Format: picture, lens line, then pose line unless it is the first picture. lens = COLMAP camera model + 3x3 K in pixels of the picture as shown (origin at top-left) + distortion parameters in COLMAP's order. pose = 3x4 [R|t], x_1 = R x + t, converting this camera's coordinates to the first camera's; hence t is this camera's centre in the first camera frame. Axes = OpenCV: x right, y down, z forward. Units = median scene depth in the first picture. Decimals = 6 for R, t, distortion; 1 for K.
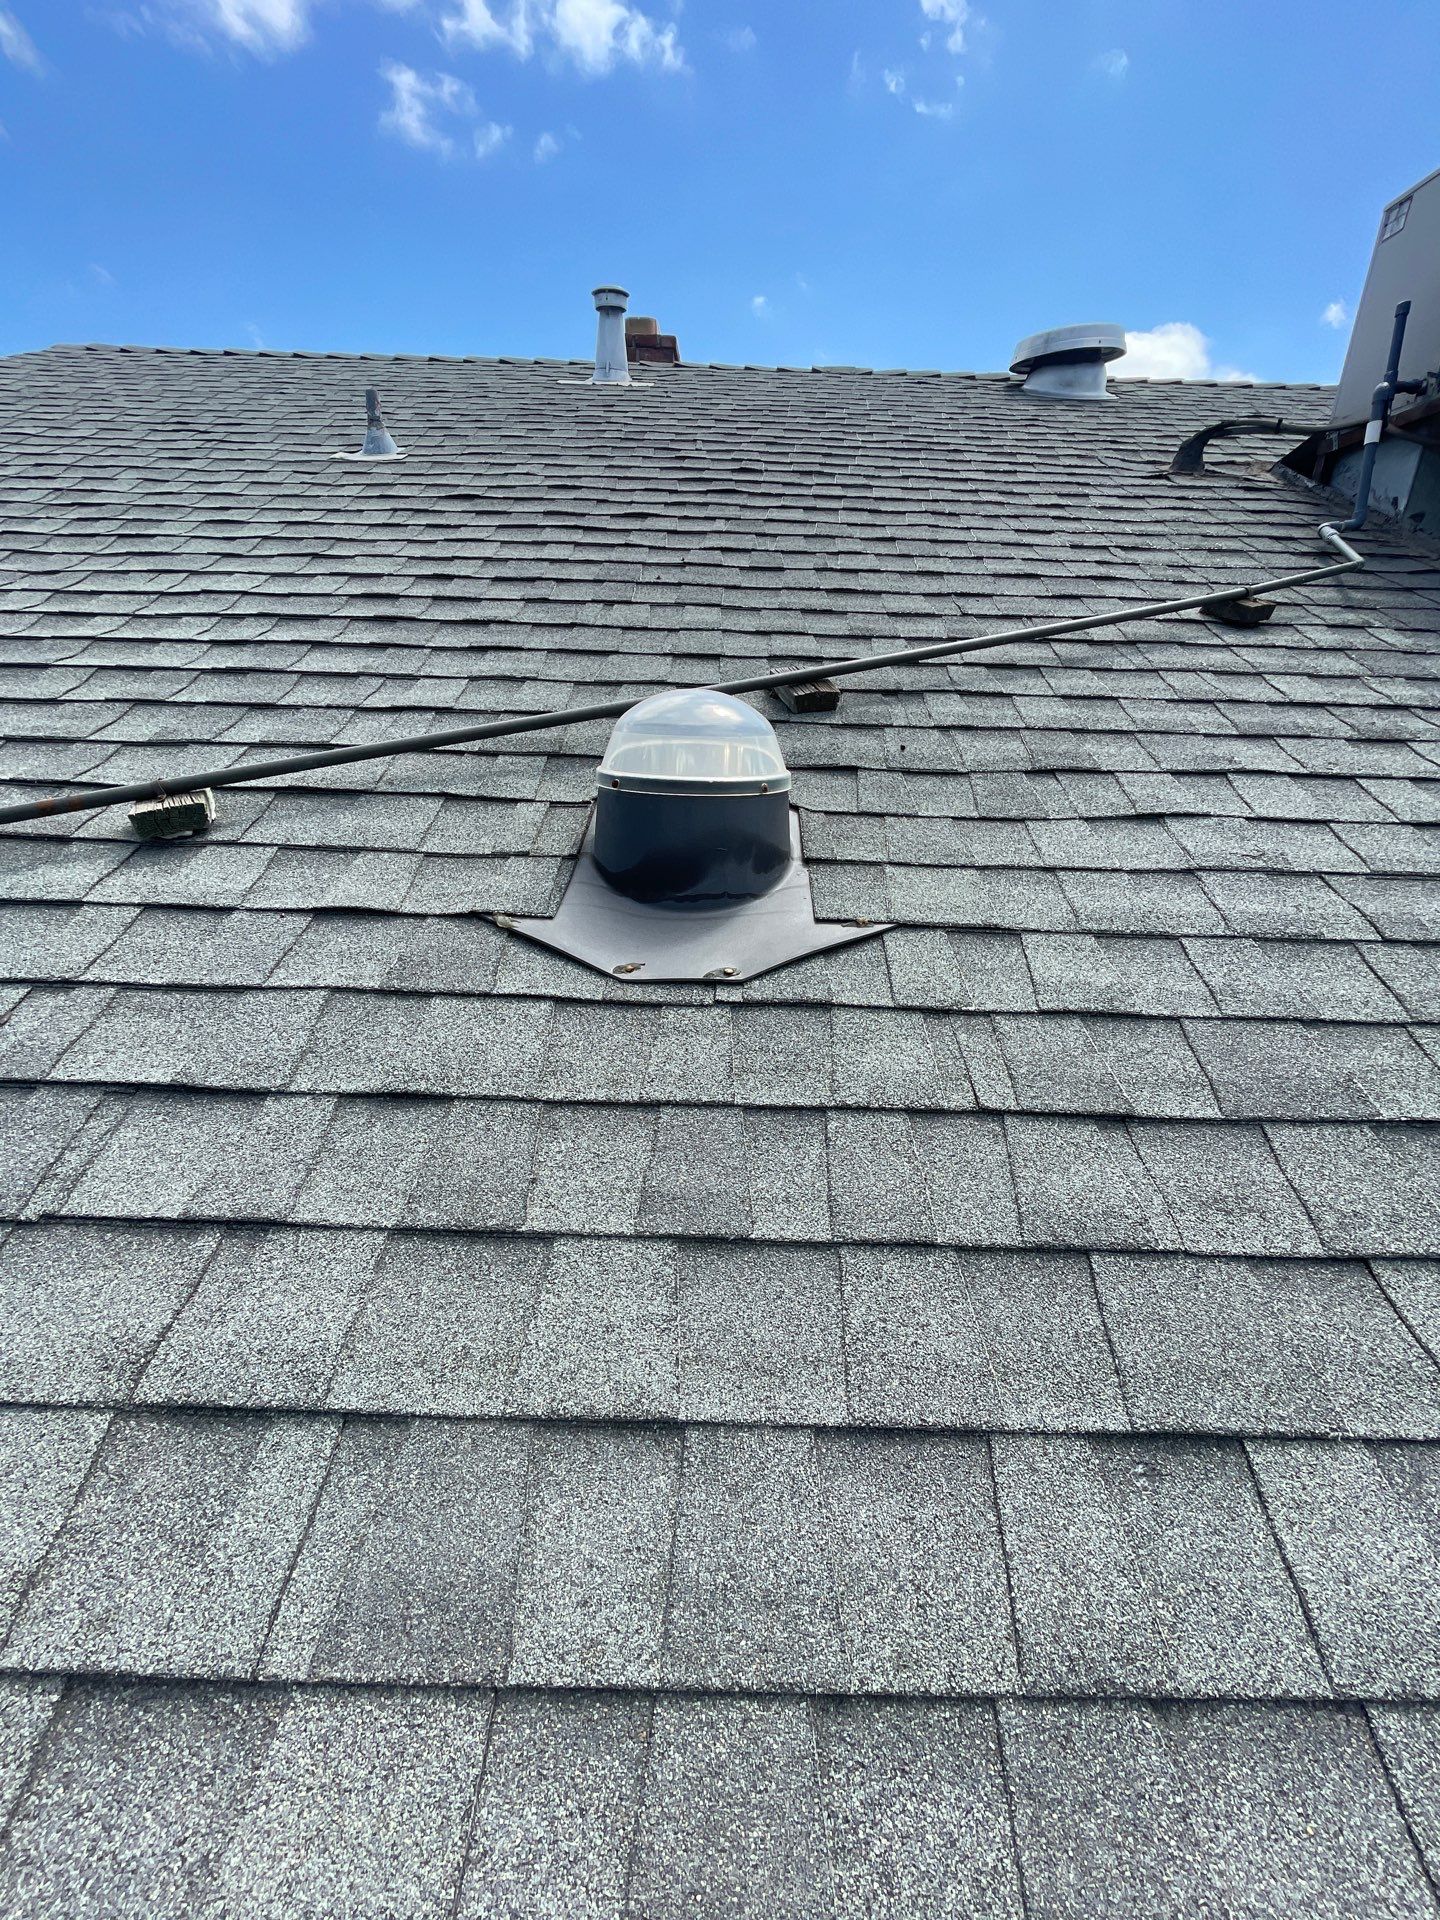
lens RADIAL K [[780.3, 0, 725.5], [0, 780.3, 957.0], [0, 0, 1]] dist [-0.002512, 0.000352]
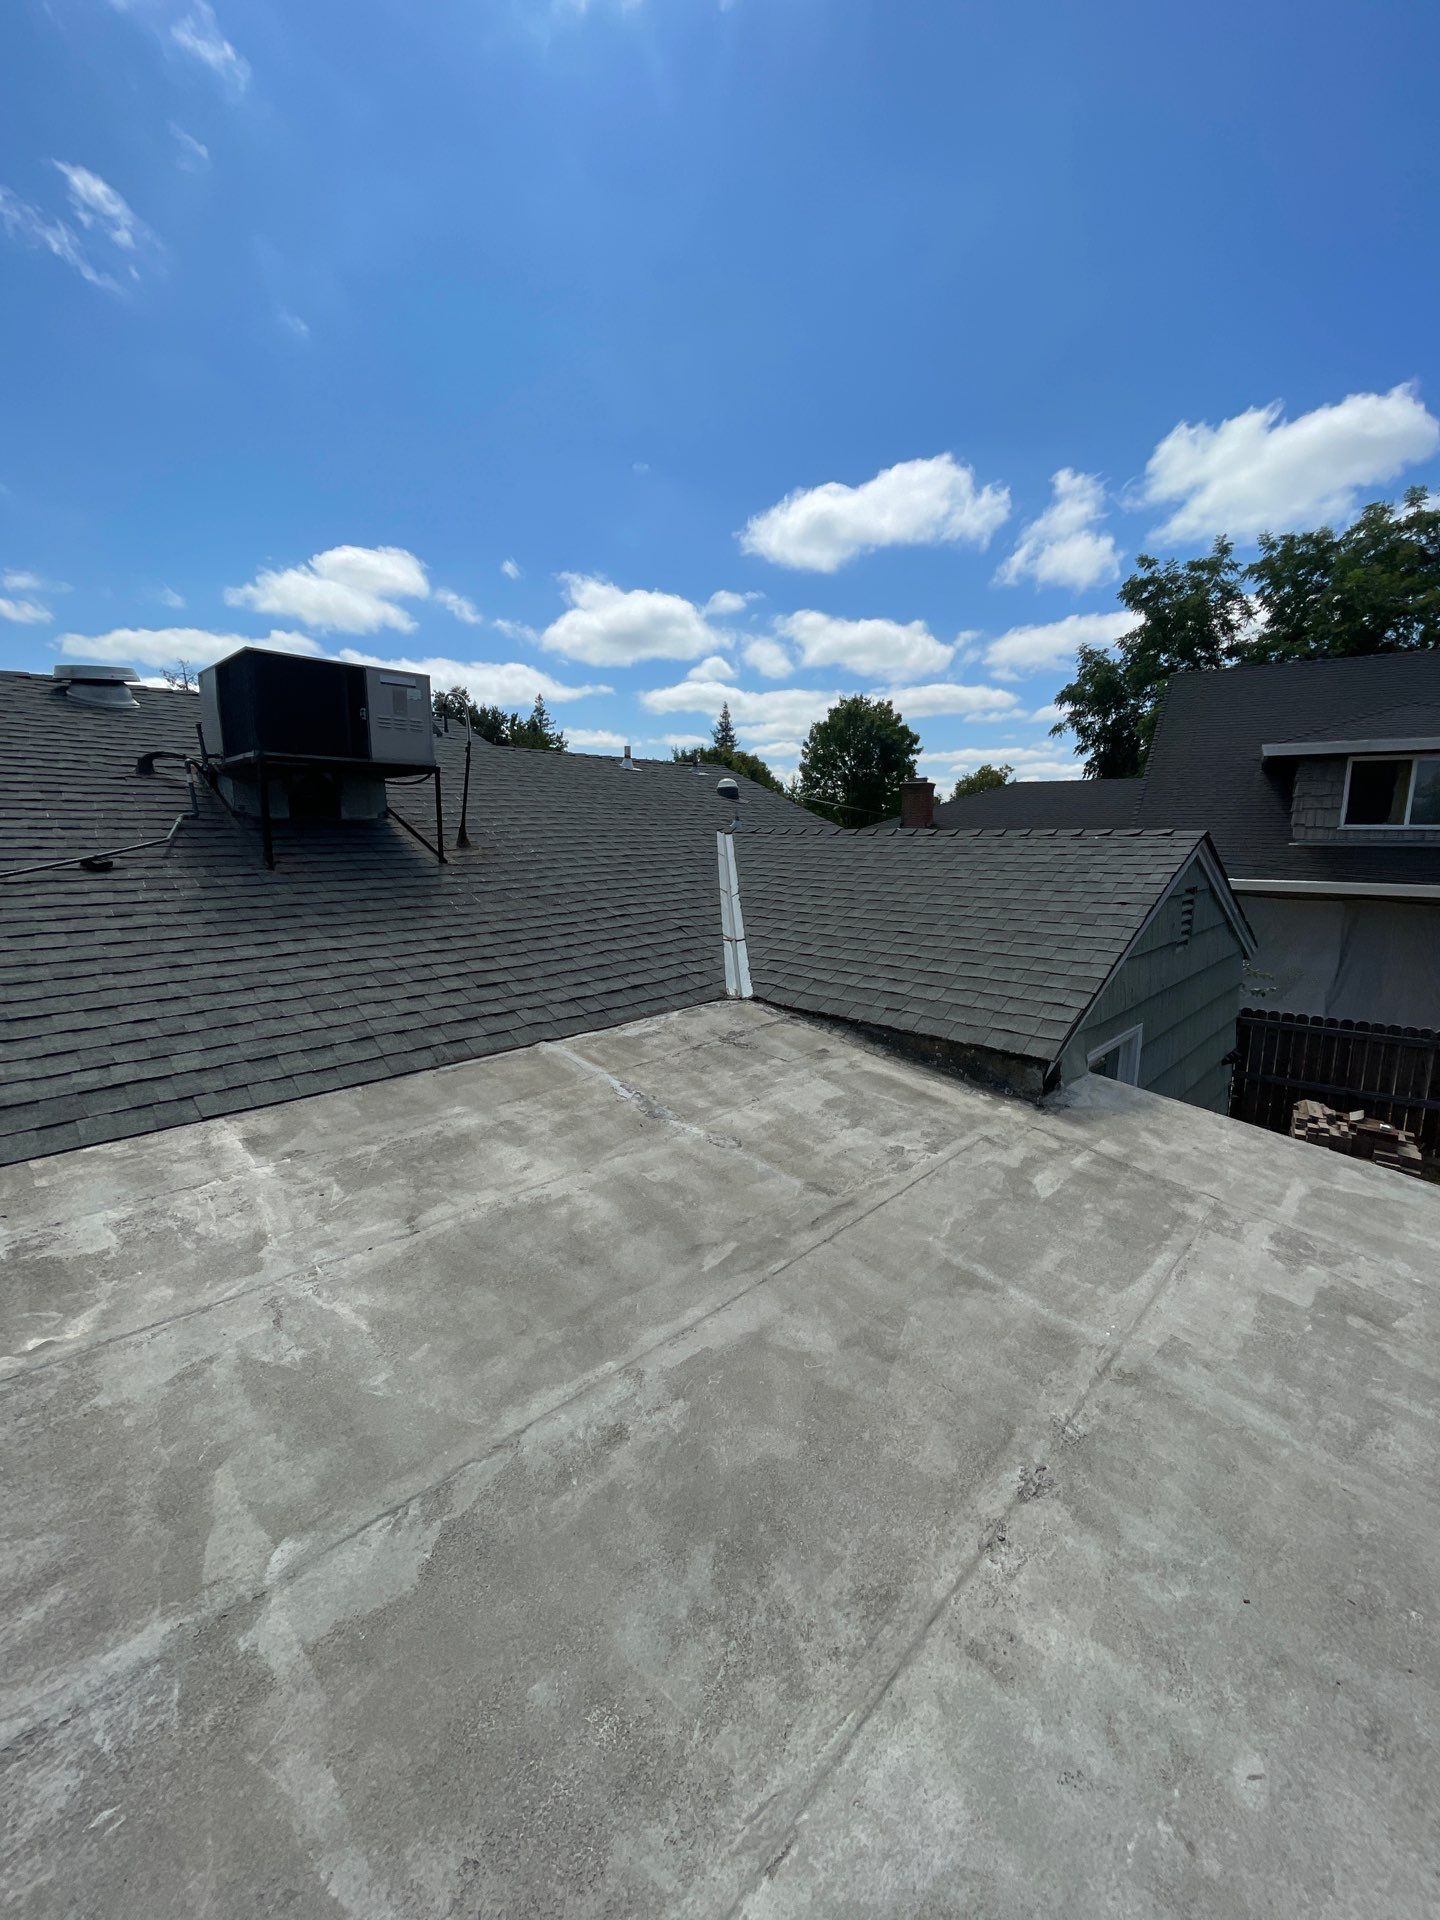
lens RADIAL K [[780.3, 0, 725.5], [0, 780.3, 957.0], [0, 0, 1]] dist [-0.002512, 0.000352]
pose [[0.698396, -0.137313, 0.702416, 0.196335], [0.261325, 0.962588, -0.071656, 0.307742], [-0.666297, 0.233603, 0.708151, -1.180614]]
